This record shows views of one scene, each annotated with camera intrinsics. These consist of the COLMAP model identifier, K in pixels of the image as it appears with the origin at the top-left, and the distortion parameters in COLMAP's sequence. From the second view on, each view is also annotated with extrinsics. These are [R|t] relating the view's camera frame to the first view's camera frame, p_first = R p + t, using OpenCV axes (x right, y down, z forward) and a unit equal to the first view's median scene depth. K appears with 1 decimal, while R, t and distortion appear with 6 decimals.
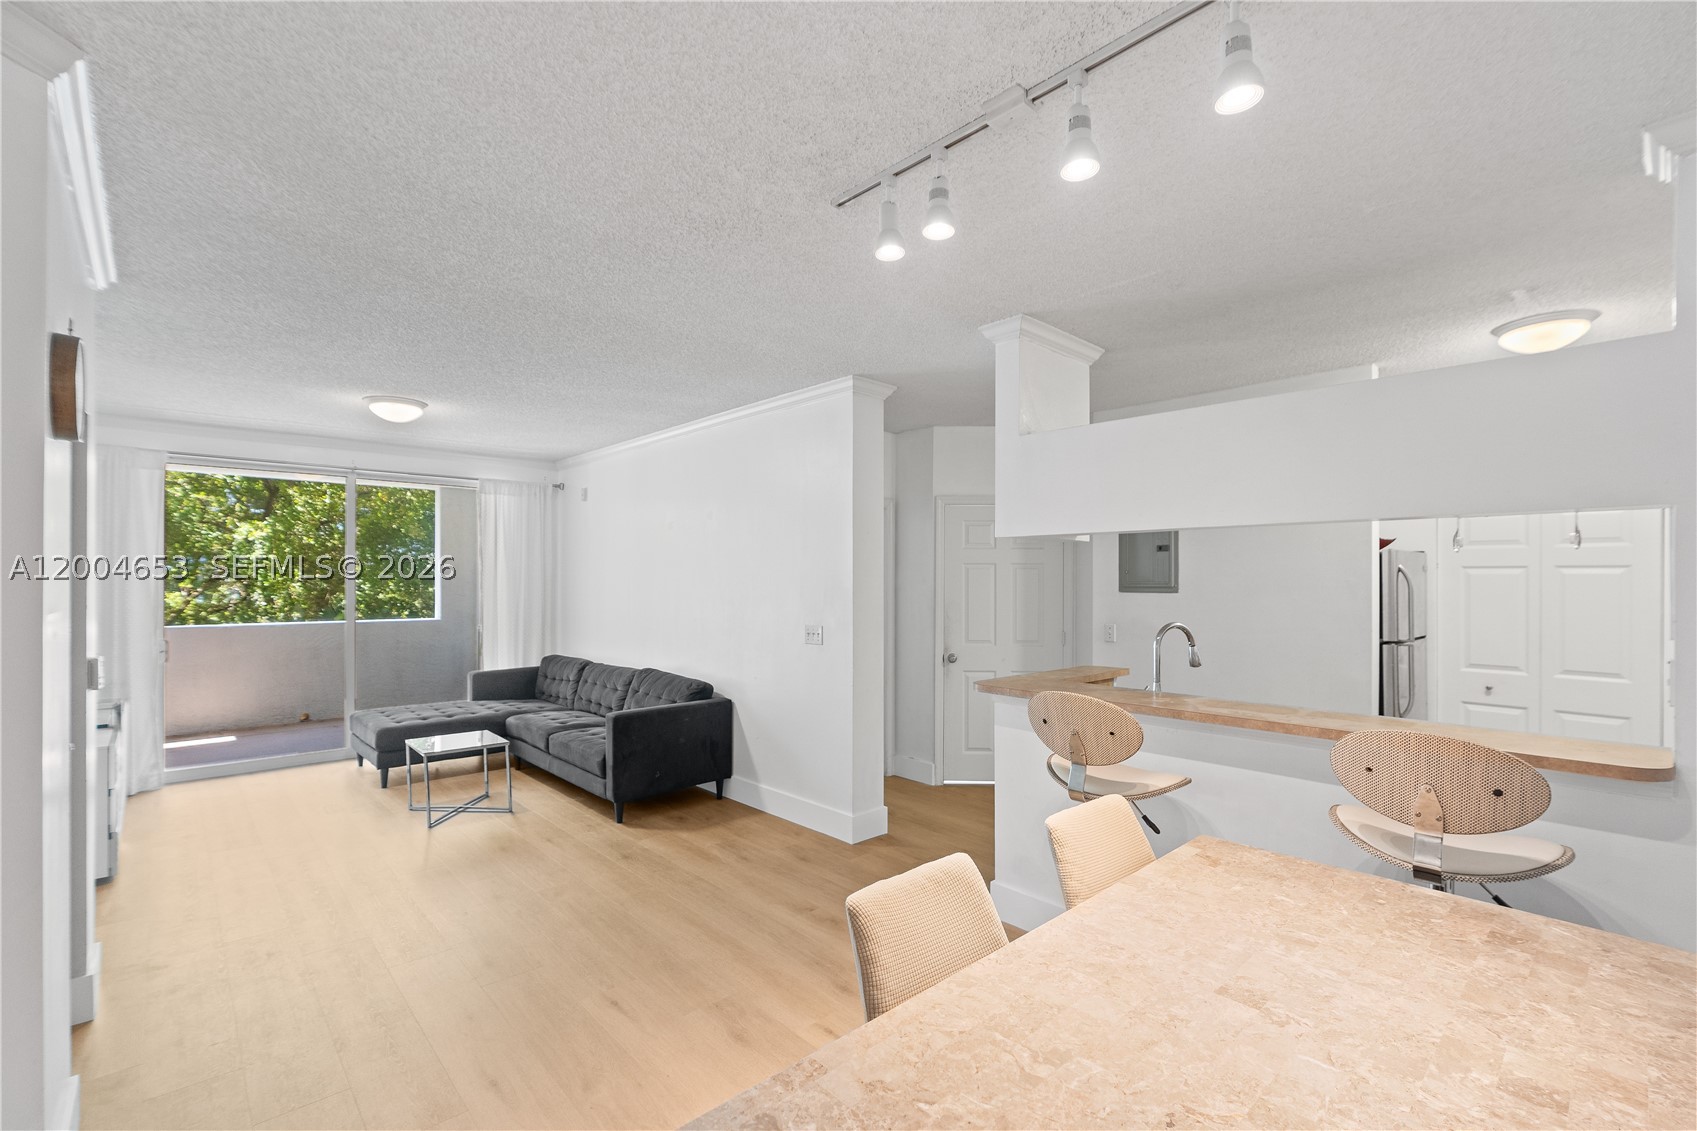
lens RADIAL K [[743.2, 0, 848.5], [0, 743.2, 565.5], [0, 0, 1]] dist [-0.031792, 0.000040]
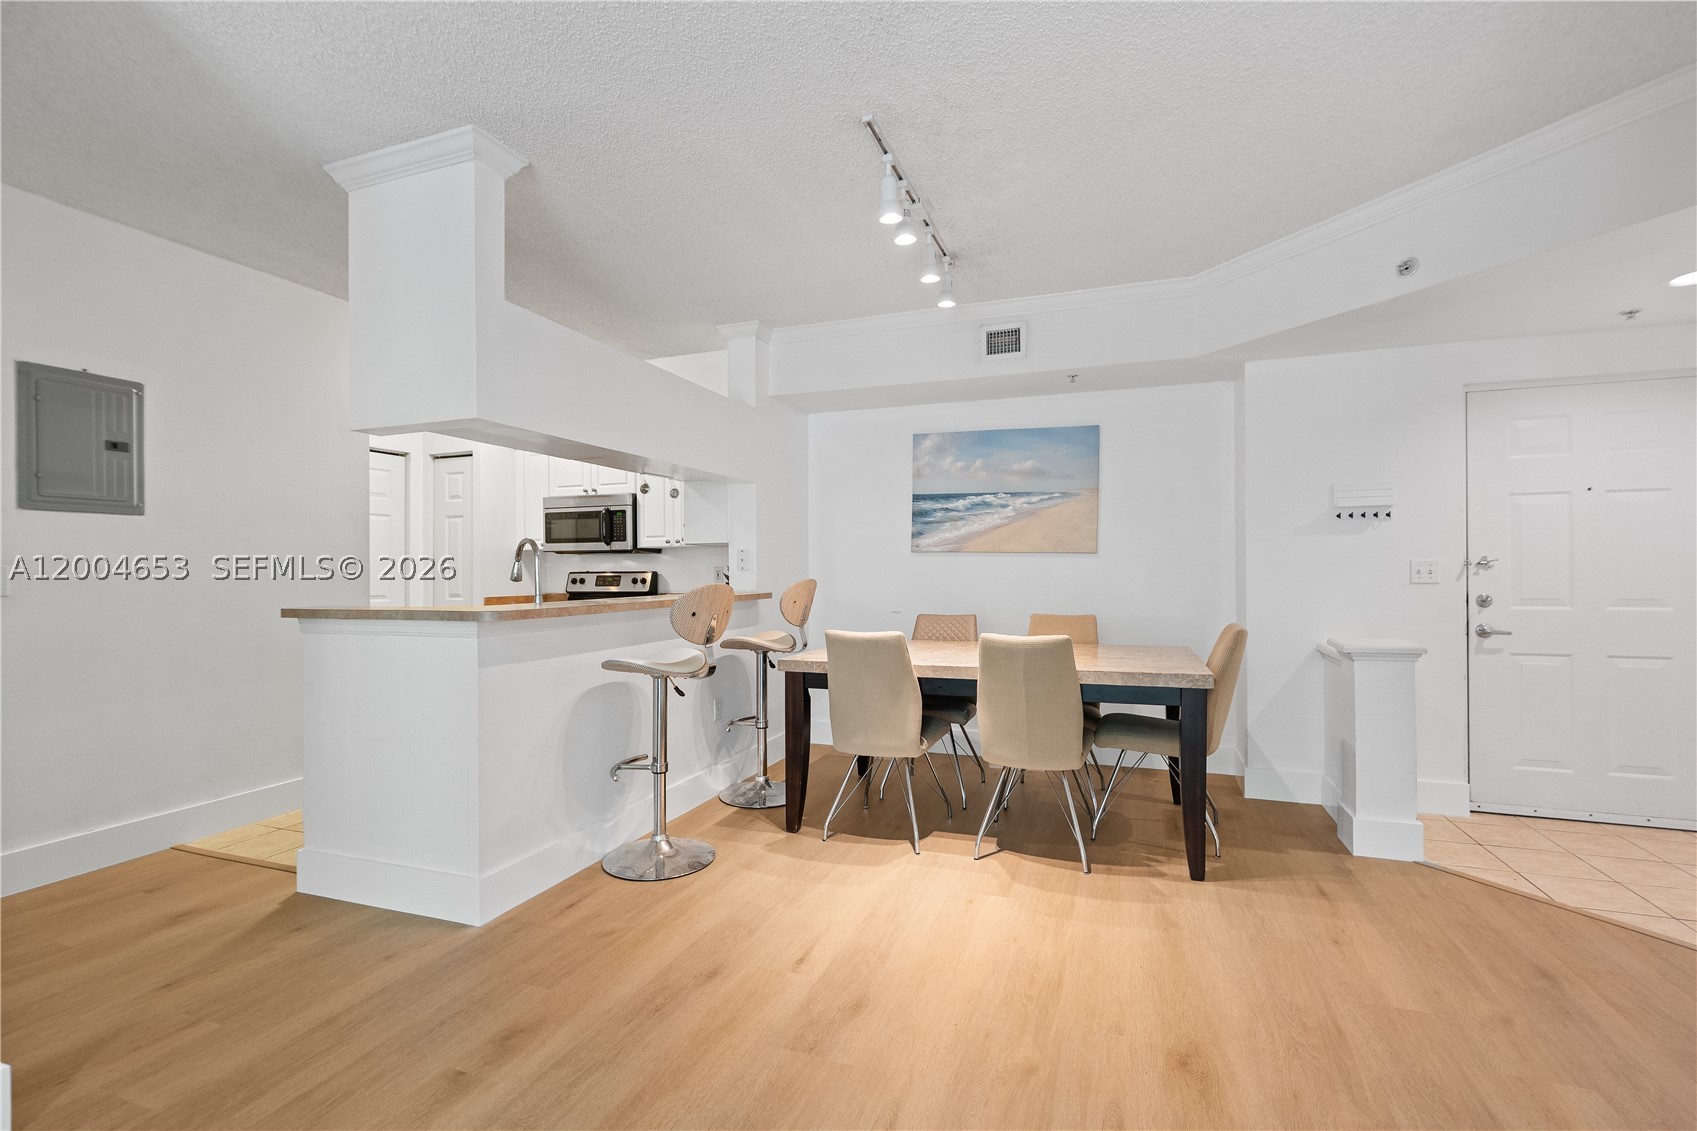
lens RADIAL K [[758.2, 0, 848.5], [0, 758.2, 565.5], [0, 0, 1]] dist [-0.001390, 0.000409]
pose [[-0.454413, 0.004784, 0.890778, -0.890408], [-0.014120, 0.999821, -0.012573, 0.155426], [-0.890679, -0.018291, -0.454265, 1.379185]]
